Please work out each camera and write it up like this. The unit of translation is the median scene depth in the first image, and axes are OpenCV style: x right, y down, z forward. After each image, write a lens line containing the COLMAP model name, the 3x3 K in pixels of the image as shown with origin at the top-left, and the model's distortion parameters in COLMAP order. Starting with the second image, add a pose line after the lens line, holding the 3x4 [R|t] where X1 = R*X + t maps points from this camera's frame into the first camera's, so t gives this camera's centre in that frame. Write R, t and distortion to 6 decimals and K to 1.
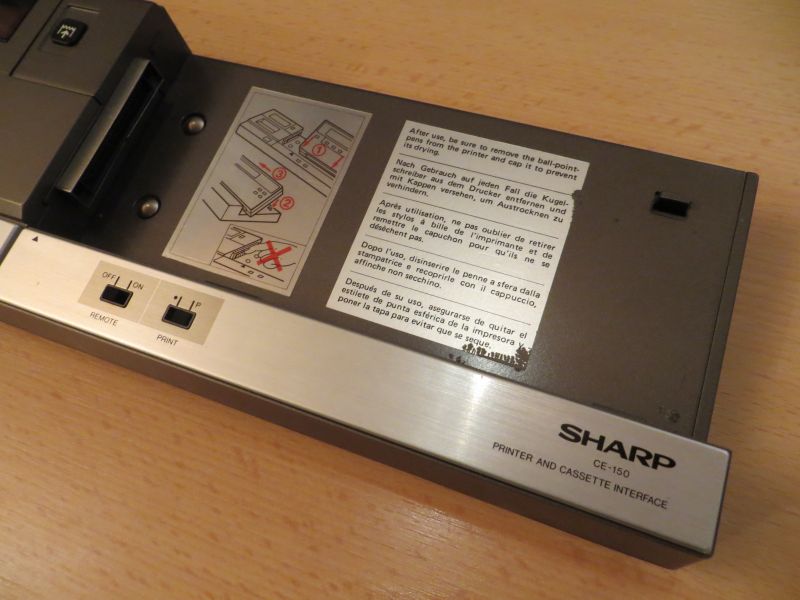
lens RADIAL K [[609.4, 0, 403.0], [0, 609.4, 302.1], [0, 0, 1]] dist [-0.012506, -0.004839]
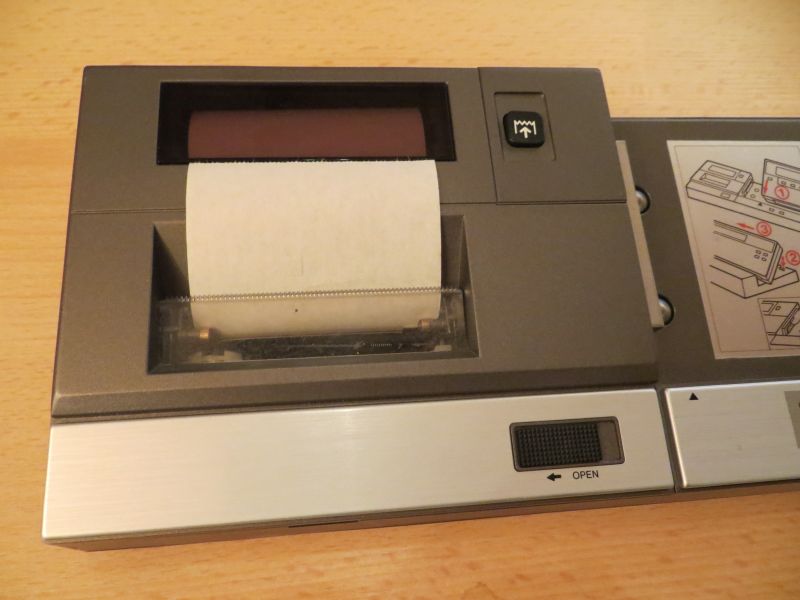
lens RADIAL K [[609.4, 0, 399.3], [0, 609.4, 300.9], [0, 0, 1]] dist [-0.012506, -0.004839]
pose [[0.887337, -0.322666, 0.329423, -1.102409], [0.302076, 0.946512, 0.113423, -0.406209], [-0.348401, -0.001133, 0.937345, 0.361216]]
